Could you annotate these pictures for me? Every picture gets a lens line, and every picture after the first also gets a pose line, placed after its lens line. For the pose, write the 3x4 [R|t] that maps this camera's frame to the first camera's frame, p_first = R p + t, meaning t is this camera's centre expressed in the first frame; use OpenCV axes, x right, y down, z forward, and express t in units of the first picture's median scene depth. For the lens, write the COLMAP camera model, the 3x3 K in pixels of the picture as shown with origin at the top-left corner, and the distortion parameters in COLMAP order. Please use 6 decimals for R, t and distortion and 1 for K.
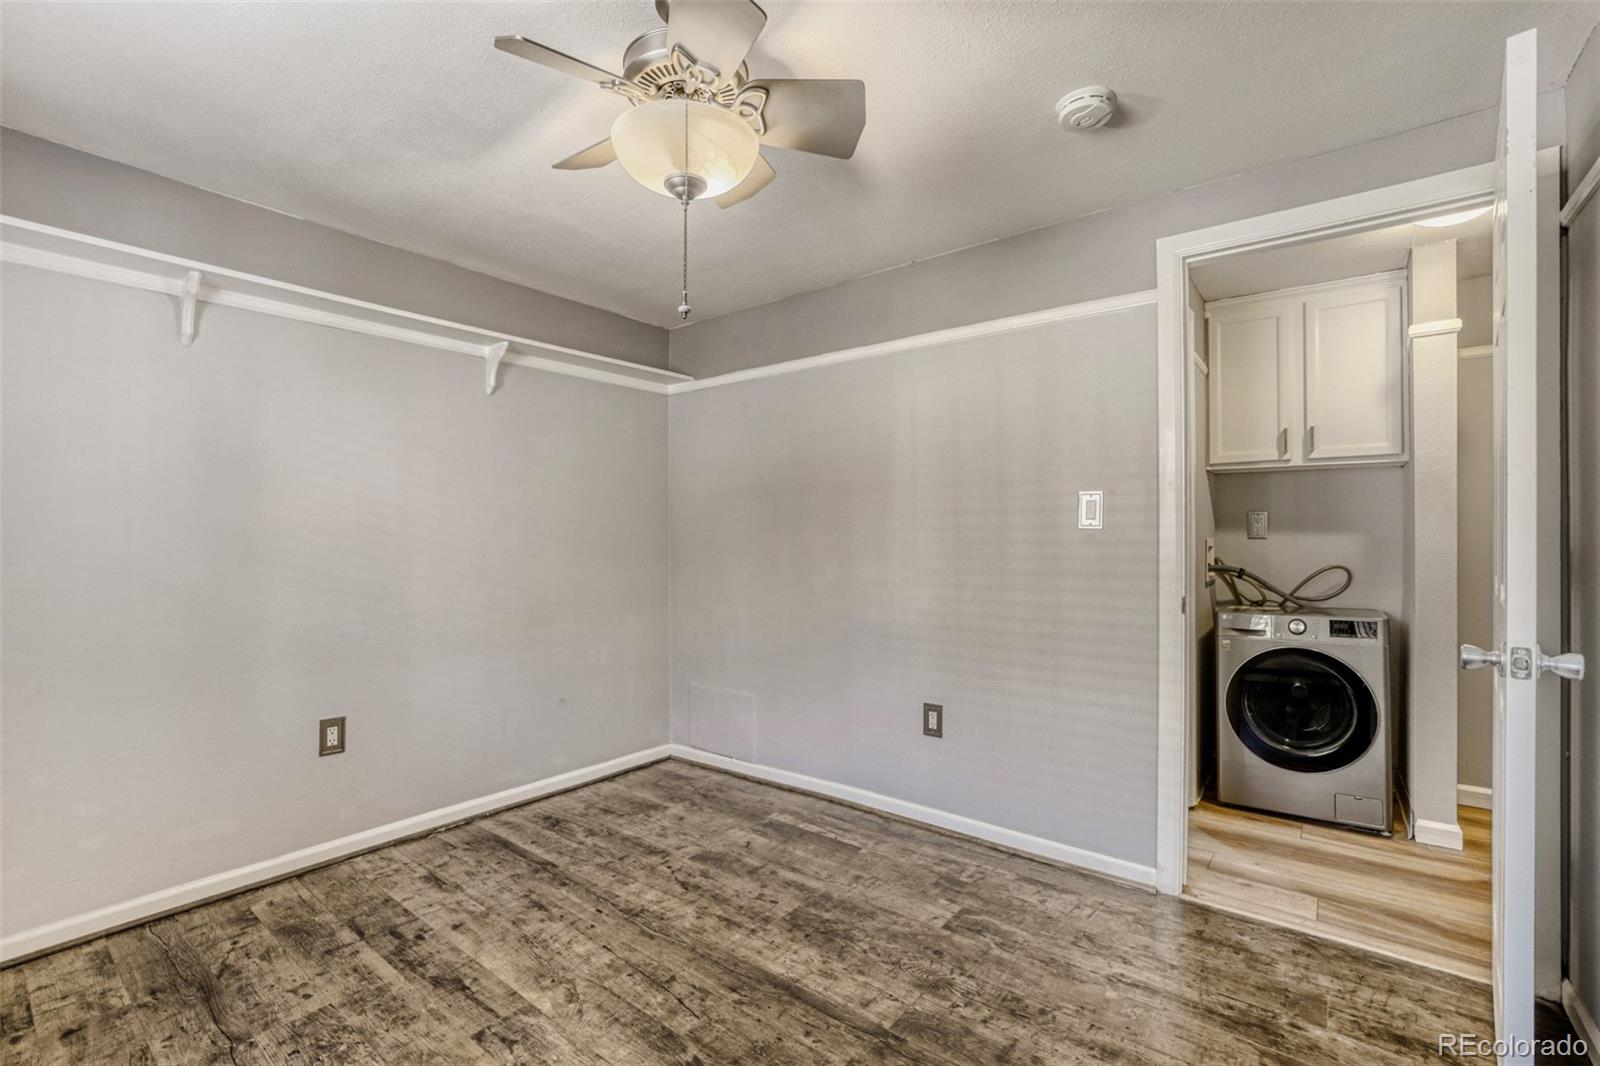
lens RADIAL K [[694.9, 0, 786.2], [0, 694.9, 539.8], [0, 0, 1]] dist [-0.018768, 0.005482]
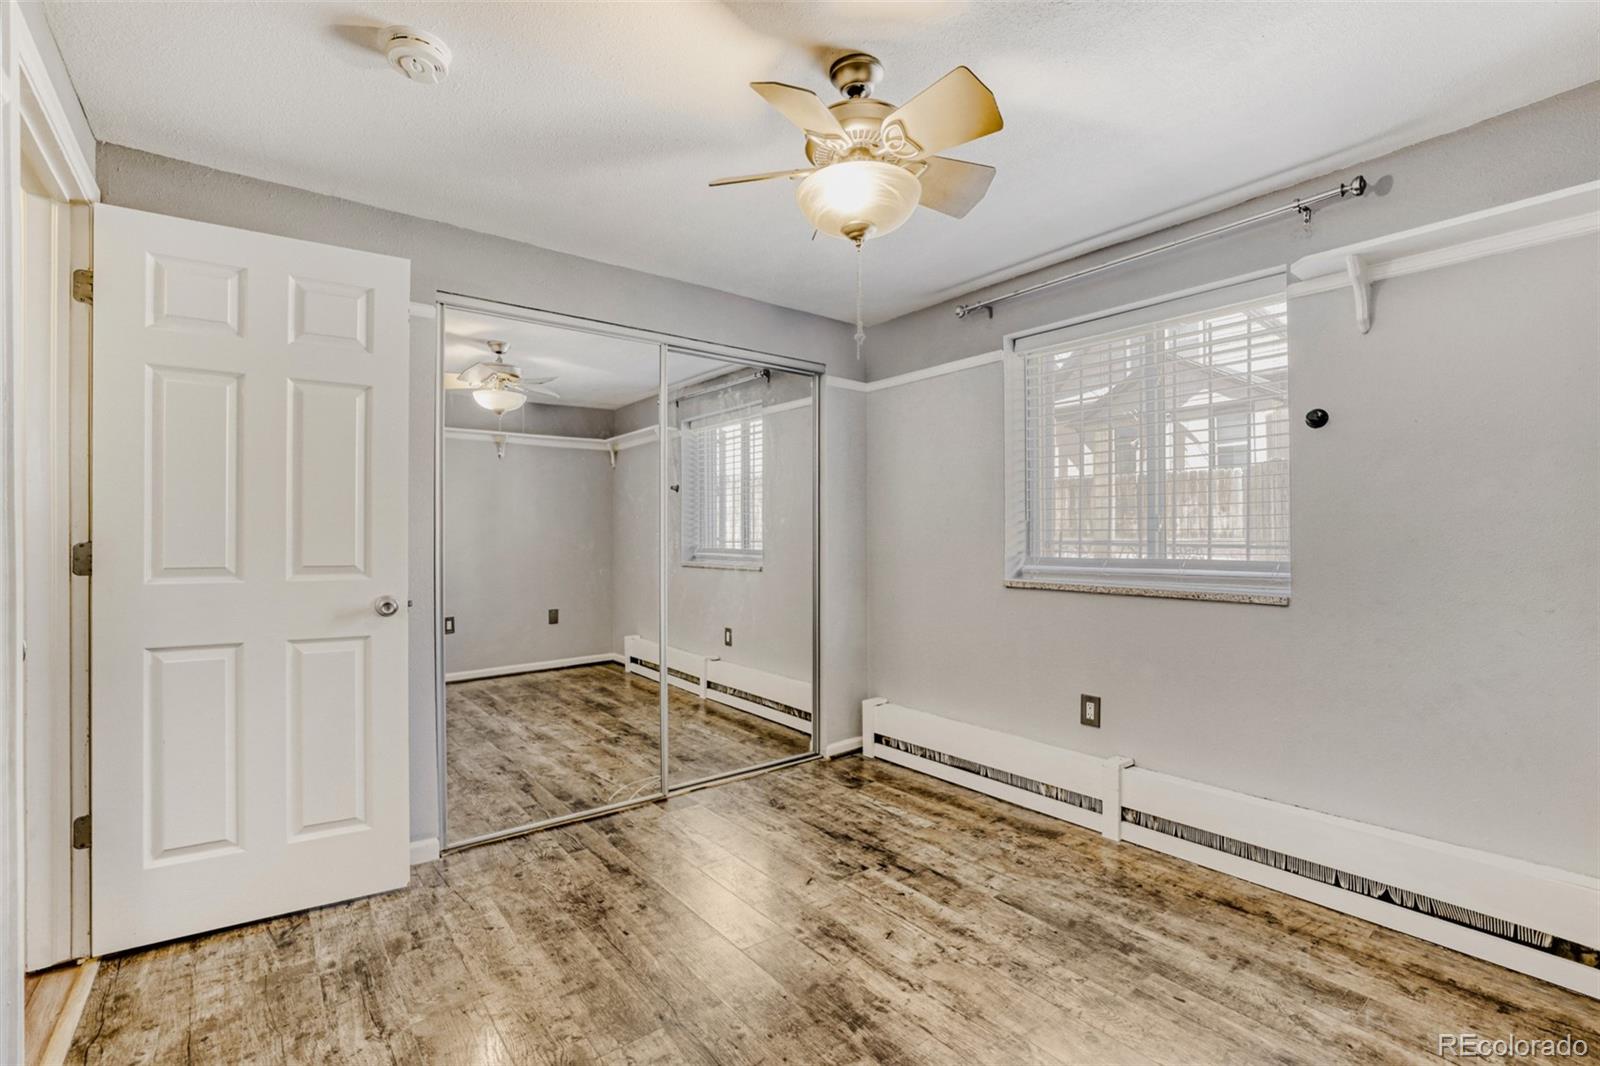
lens RADIAL K [[694.9, 0, 816.0], [0, 694.9, 541.6], [0, 0, 1]] dist [-0.018768, 0.005482]
pose [[-0.974826, 0.001668, 0.222962, -0.206195], [0.003478, 0.999964, 0.007727, -0.000319], [-0.222941, 0.008308, -0.974796, 1.350318]]
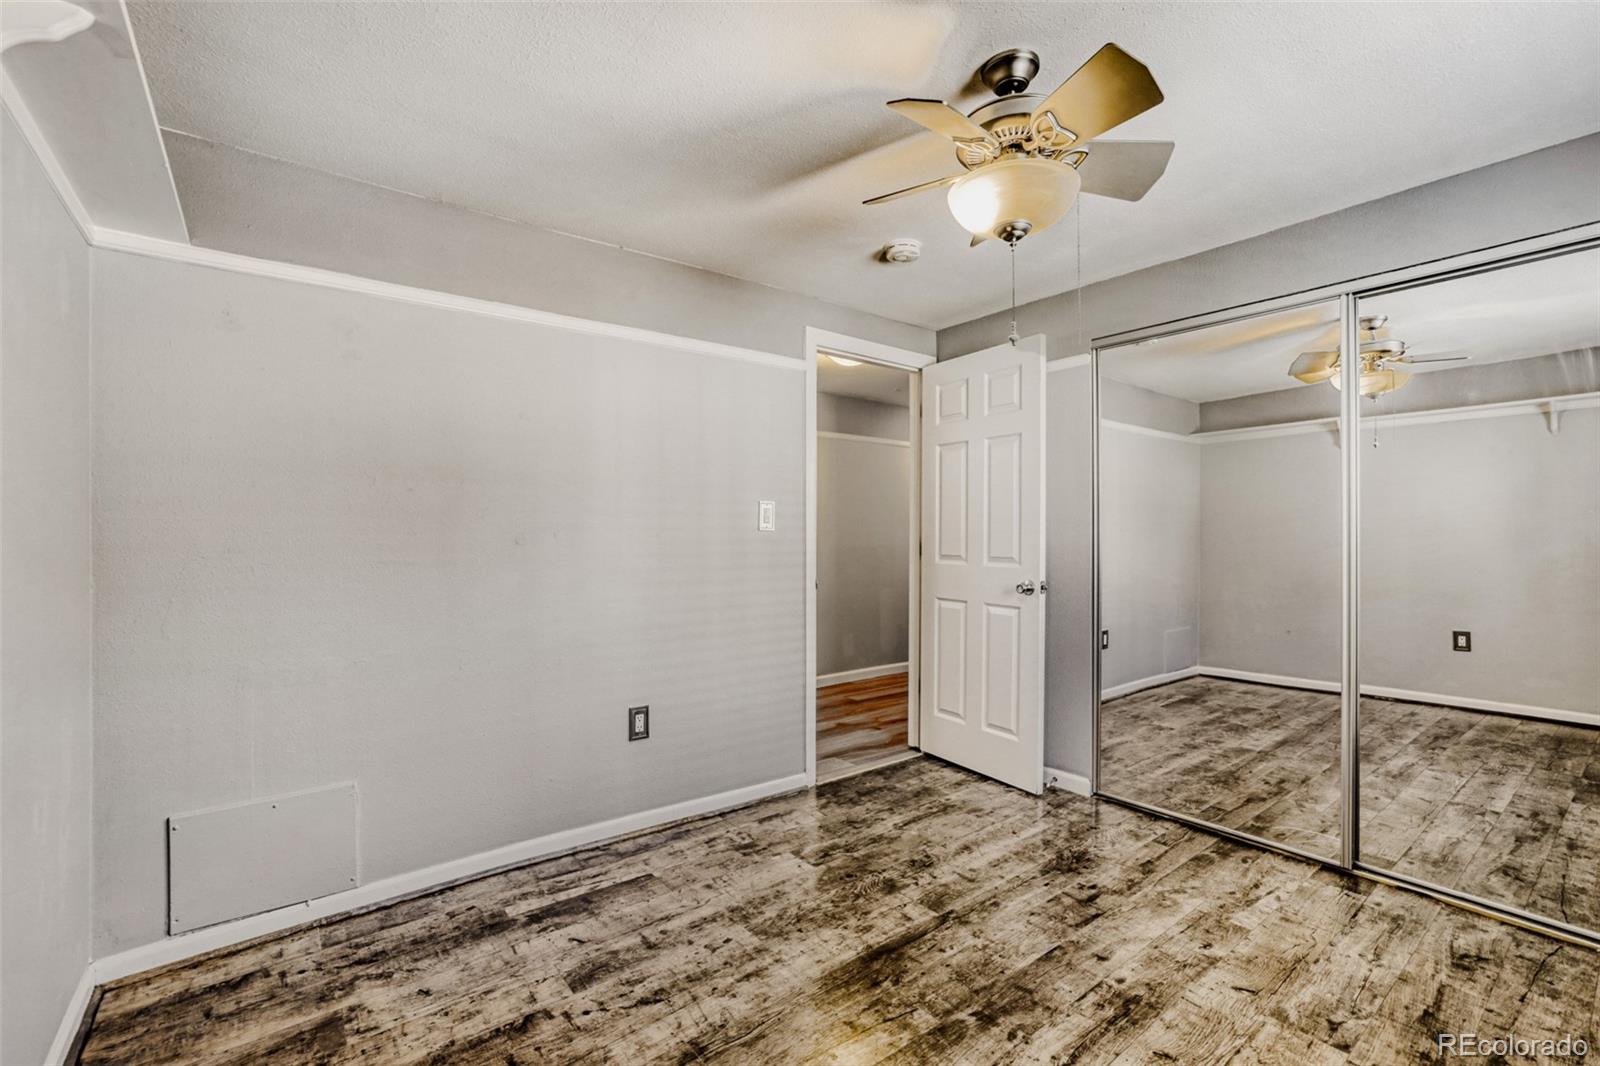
lens RADIAL K [[694.9, 0, 794.2], [0, 694.9, 528.5], [0, 0, 1]] dist [-0.018768, 0.005482]
pose [[0.233450, 0.019033, 0.972182, -0.840183], [-0.000730, 0.999812, -0.019399, 0.006552], [-0.972368, 0.003819, 0.233420, 0.675211]]
